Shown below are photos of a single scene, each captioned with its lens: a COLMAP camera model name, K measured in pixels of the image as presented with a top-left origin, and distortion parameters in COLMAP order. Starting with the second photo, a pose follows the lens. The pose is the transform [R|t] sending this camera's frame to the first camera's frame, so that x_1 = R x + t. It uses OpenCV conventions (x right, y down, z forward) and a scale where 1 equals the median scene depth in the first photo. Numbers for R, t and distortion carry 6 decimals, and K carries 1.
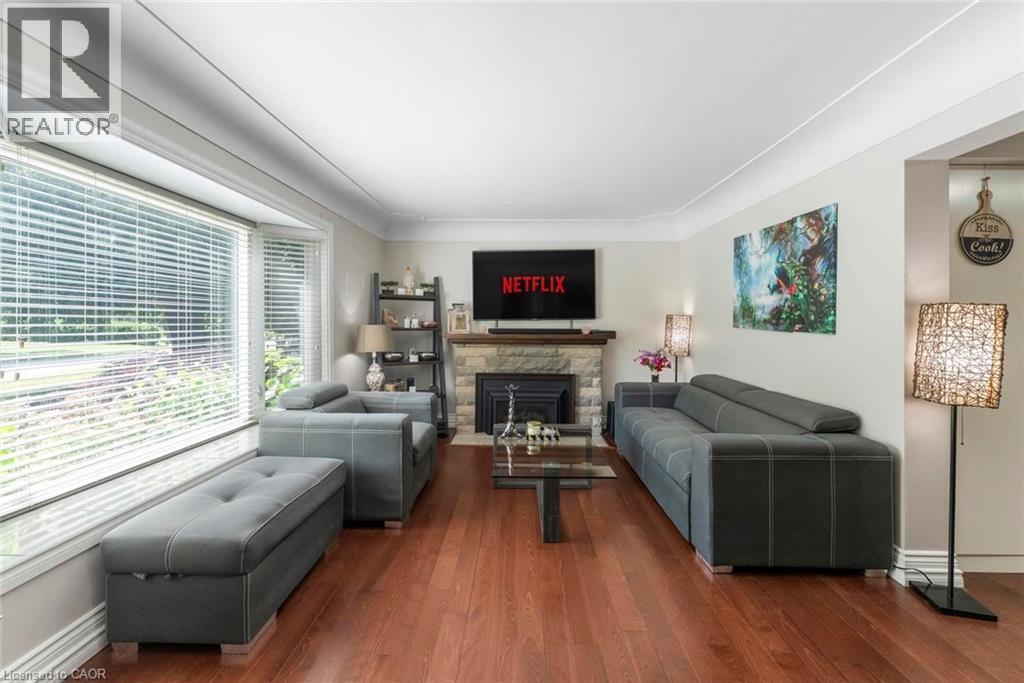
lens RADIAL K [[418.5, 0, 509.2], [0, 418.5, 318.5], [0, 0, 1]] dist [-0.000635, -0.000109]
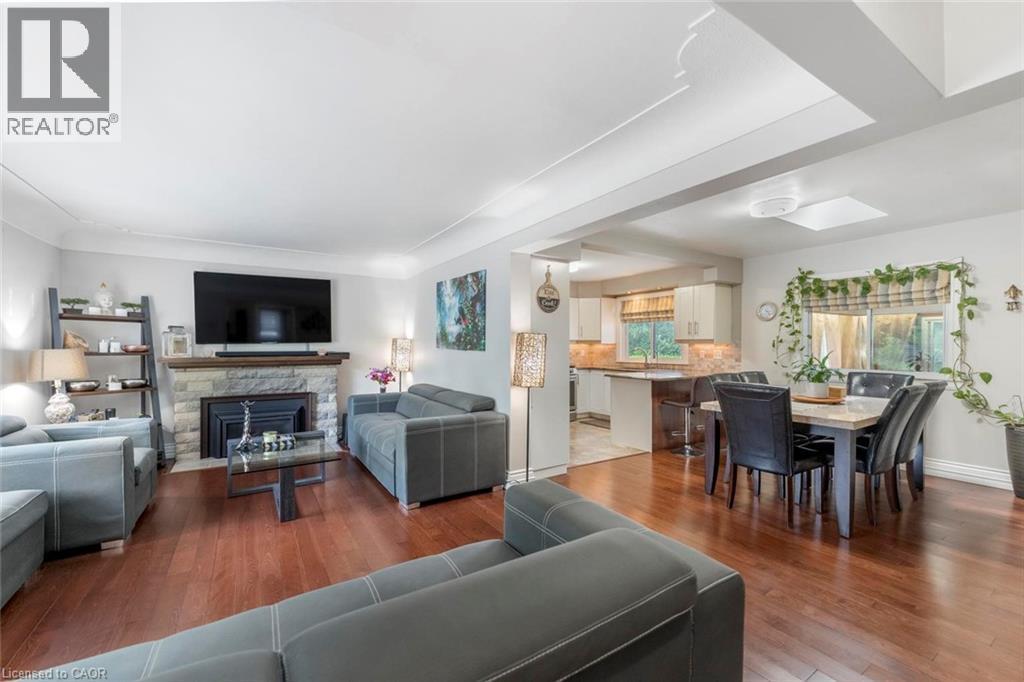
lens RADIAL K [[412.1, 0, 504.6], [0, 412.1, 347.6], [0, 0, 1]] dist [-0.000471, 0.000159]
pose [[0.834708, -0.009543, 0.550610, -0.016683], [0.001514, 0.999886, 0.015034, 0.000197], [-0.550691, -0.011715, 0.834627, -0.203891]]
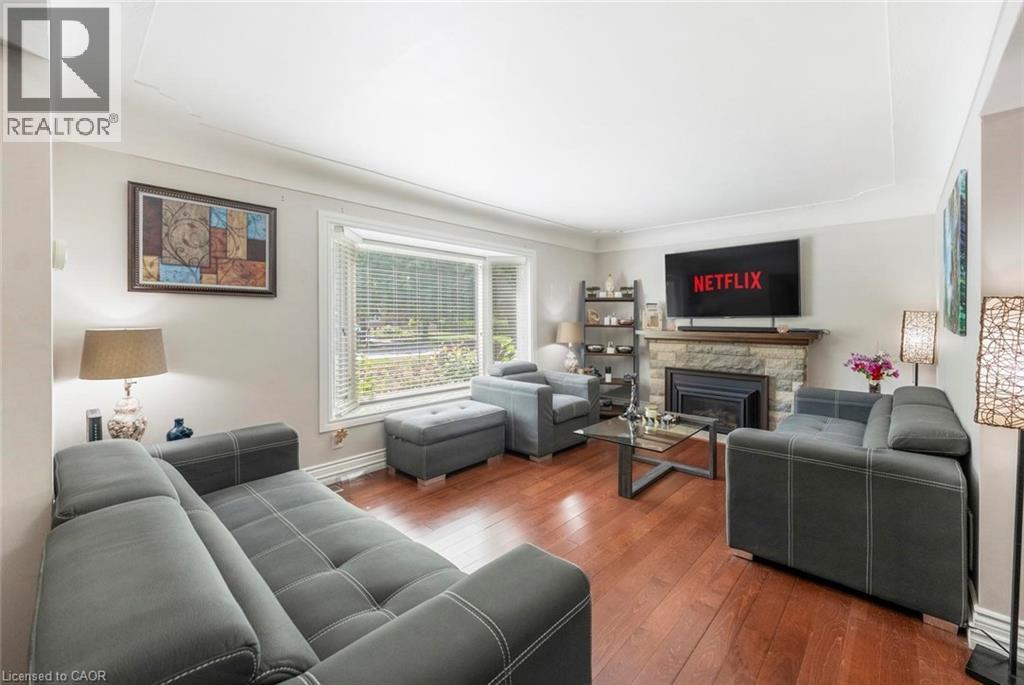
lens RADIAL K [[419.4, 0, 517.6], [0, 419.4, 318.7], [0, 0, 1]] dist [-0.000302, -0.000104]
pose [[0.755302, -0.002673, -0.655372, 0.370445], [0.006913, 0.999969, 0.003888, -0.002099], [0.655341, -0.007467, 0.755296, -0.080712]]
